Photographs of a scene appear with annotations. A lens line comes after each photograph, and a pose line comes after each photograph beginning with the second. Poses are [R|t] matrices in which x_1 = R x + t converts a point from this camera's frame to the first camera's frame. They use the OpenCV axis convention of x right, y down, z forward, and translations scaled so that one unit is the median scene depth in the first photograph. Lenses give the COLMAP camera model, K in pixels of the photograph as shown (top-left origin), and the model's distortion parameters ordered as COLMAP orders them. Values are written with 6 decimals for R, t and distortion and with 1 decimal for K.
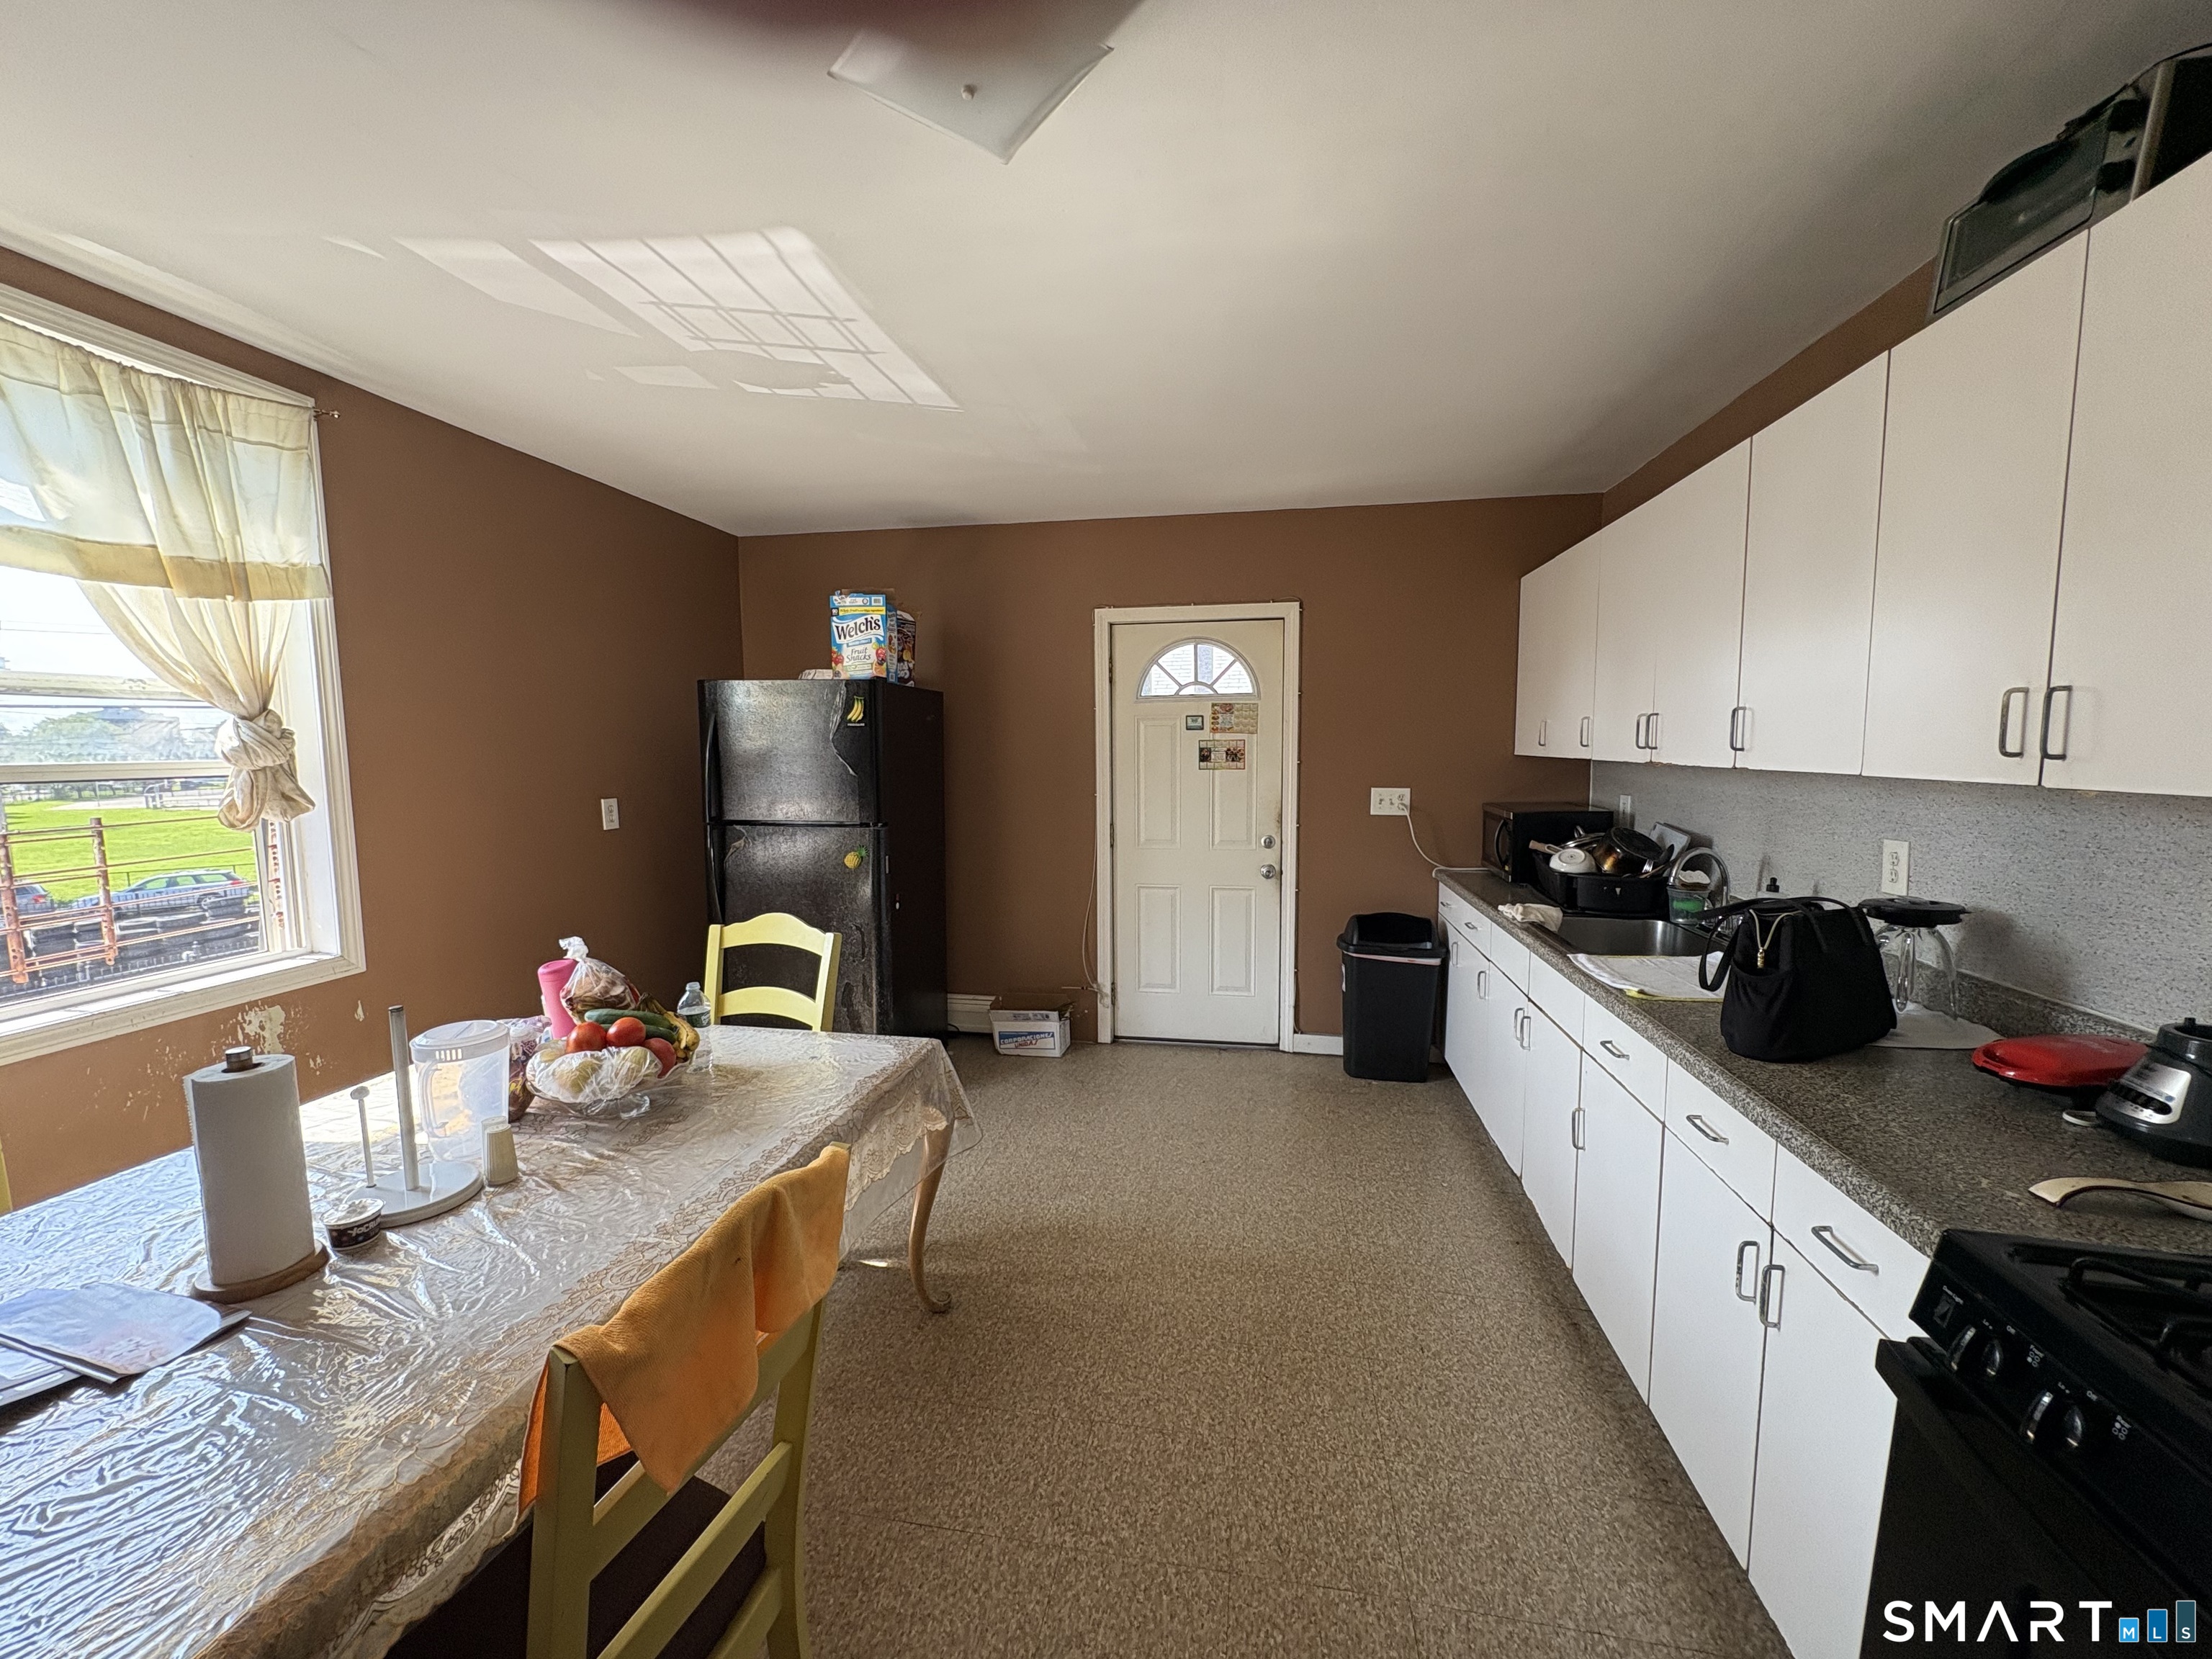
lens RADIAL K [[881.1, 0, 1108.7], [0, 881.1, 835.9], [0, 0, 1]] dist [-0.002311, -0.000746]
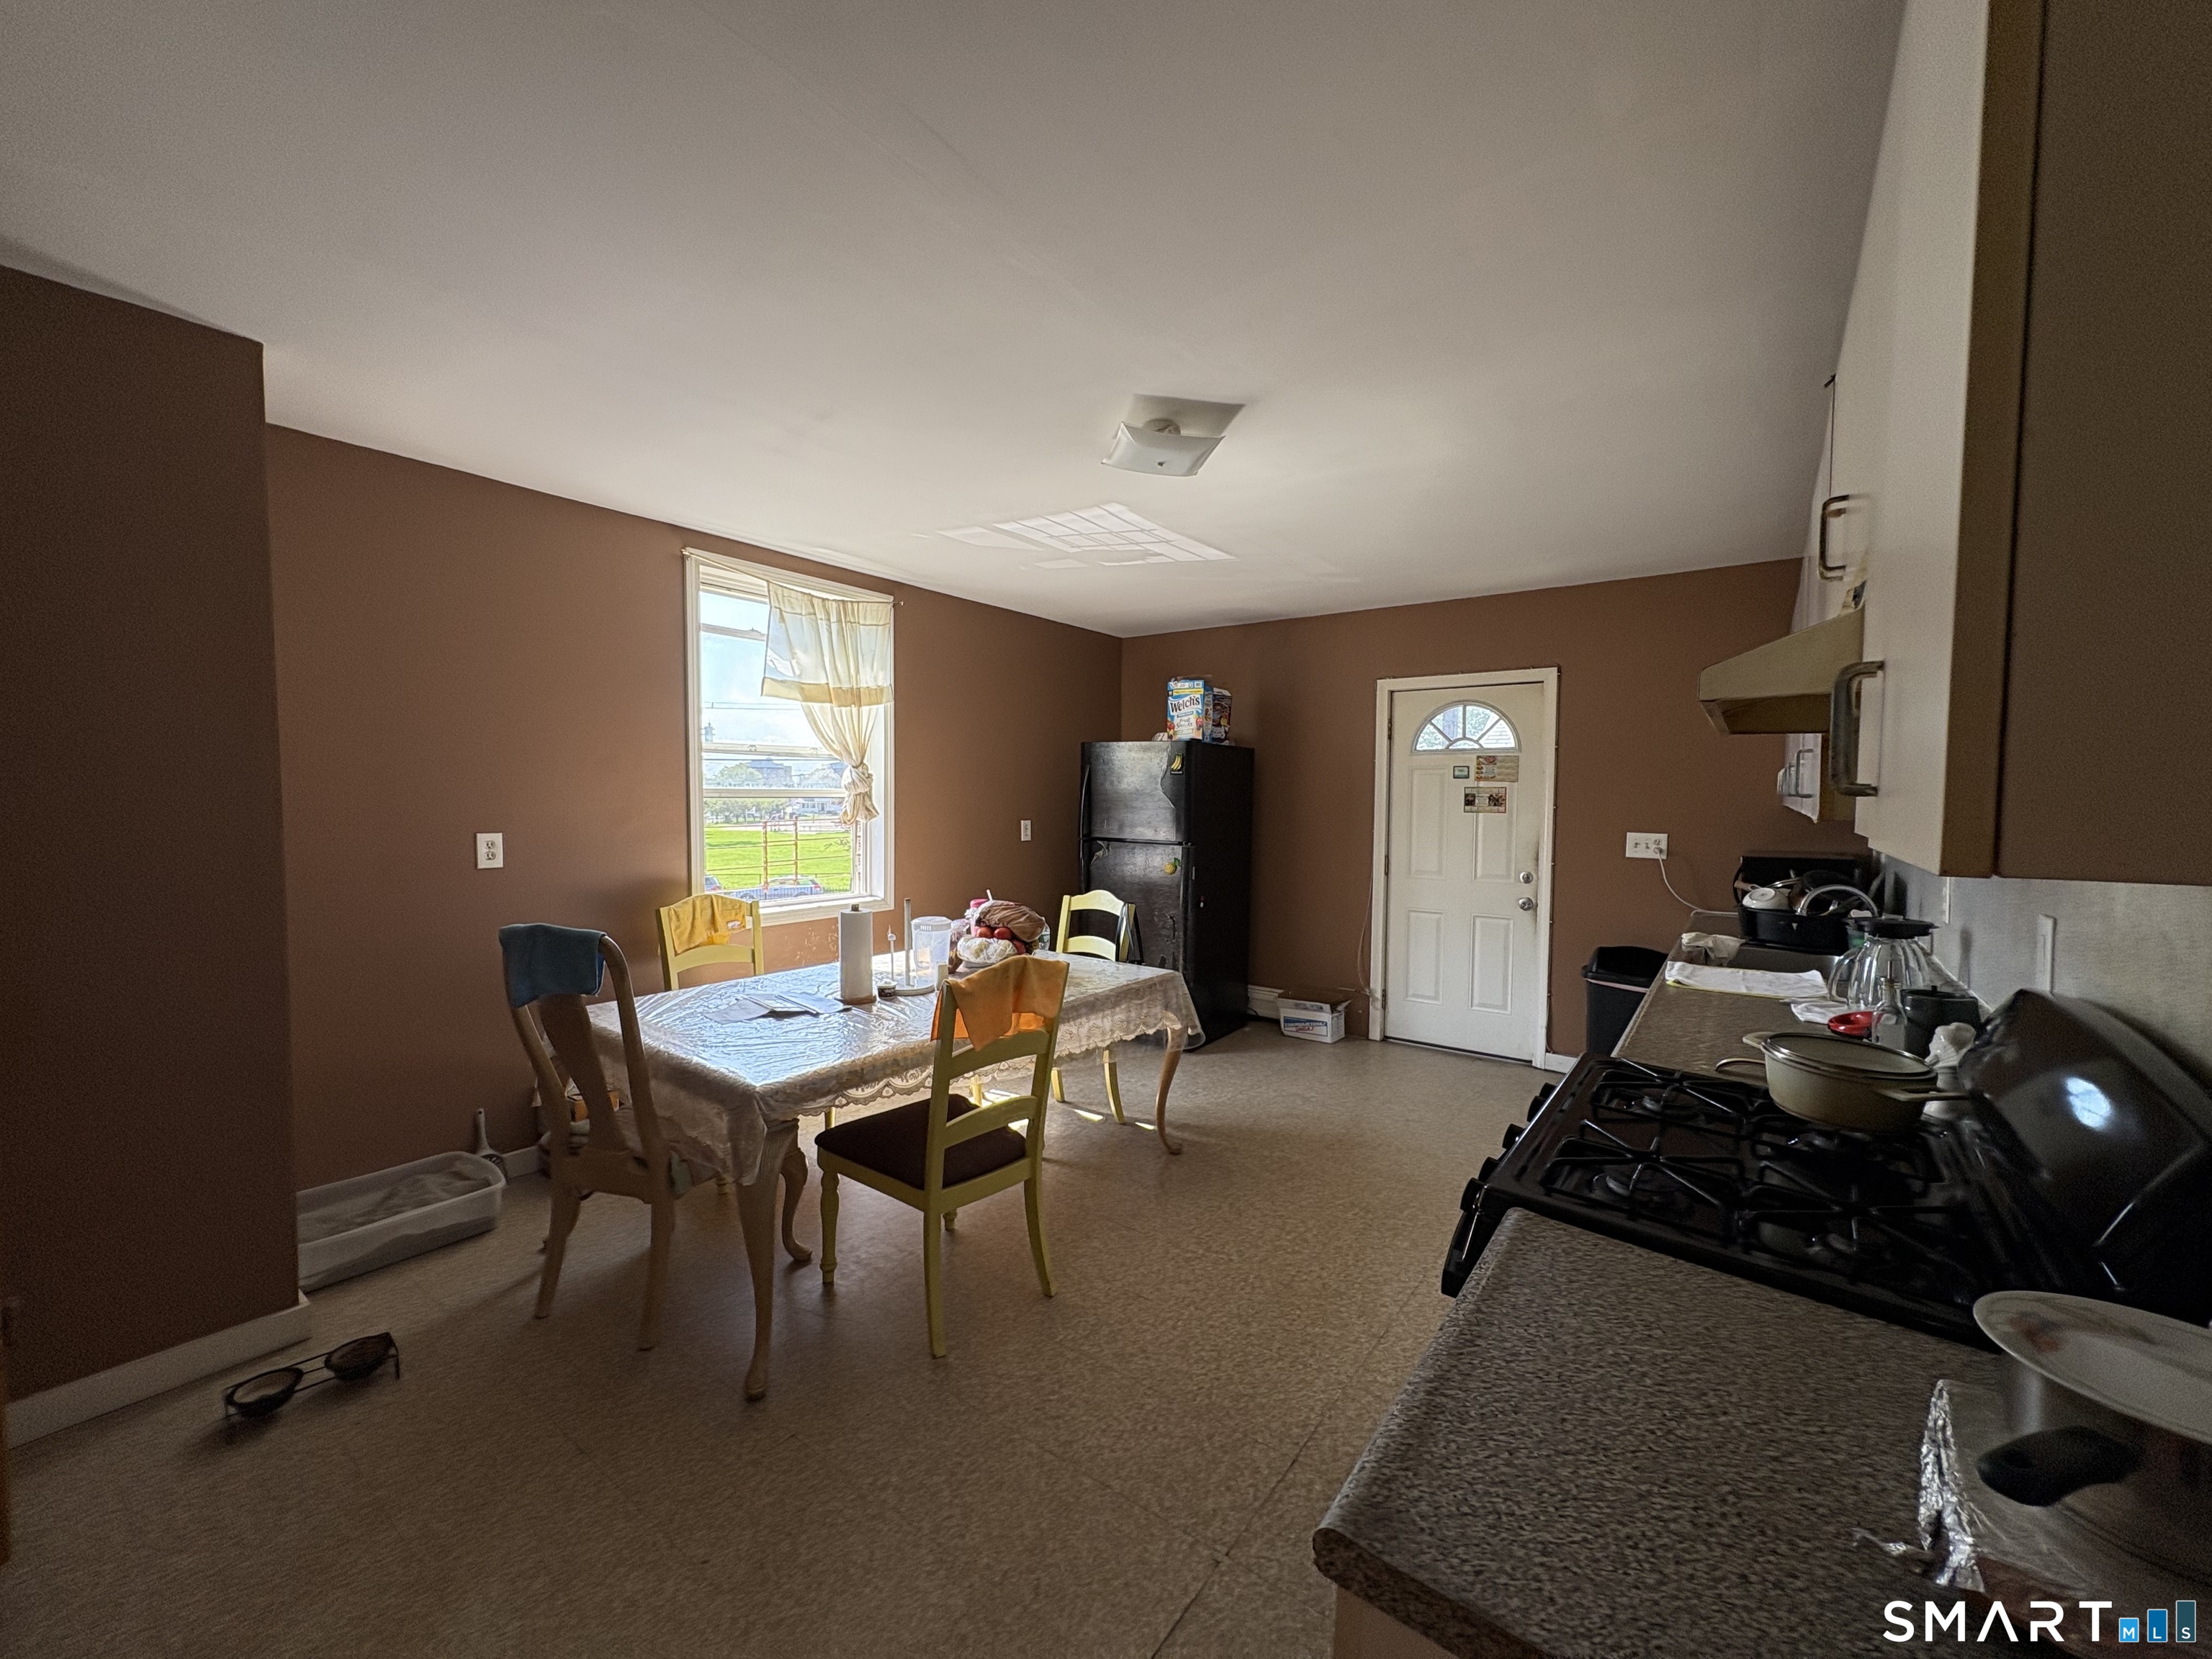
lens RADIAL K [[881.1, 0, 1107.1], [0, 881.1, 832.0], [0, 0, 1]] dist [-0.002311, -0.000746]
pose [[0.893615, 0.034172, -0.447532, 0.239496], [-0.061079, 0.997080, -0.045827, 0.039015], [0.444660, 0.068287, 0.893093, -0.295182]]
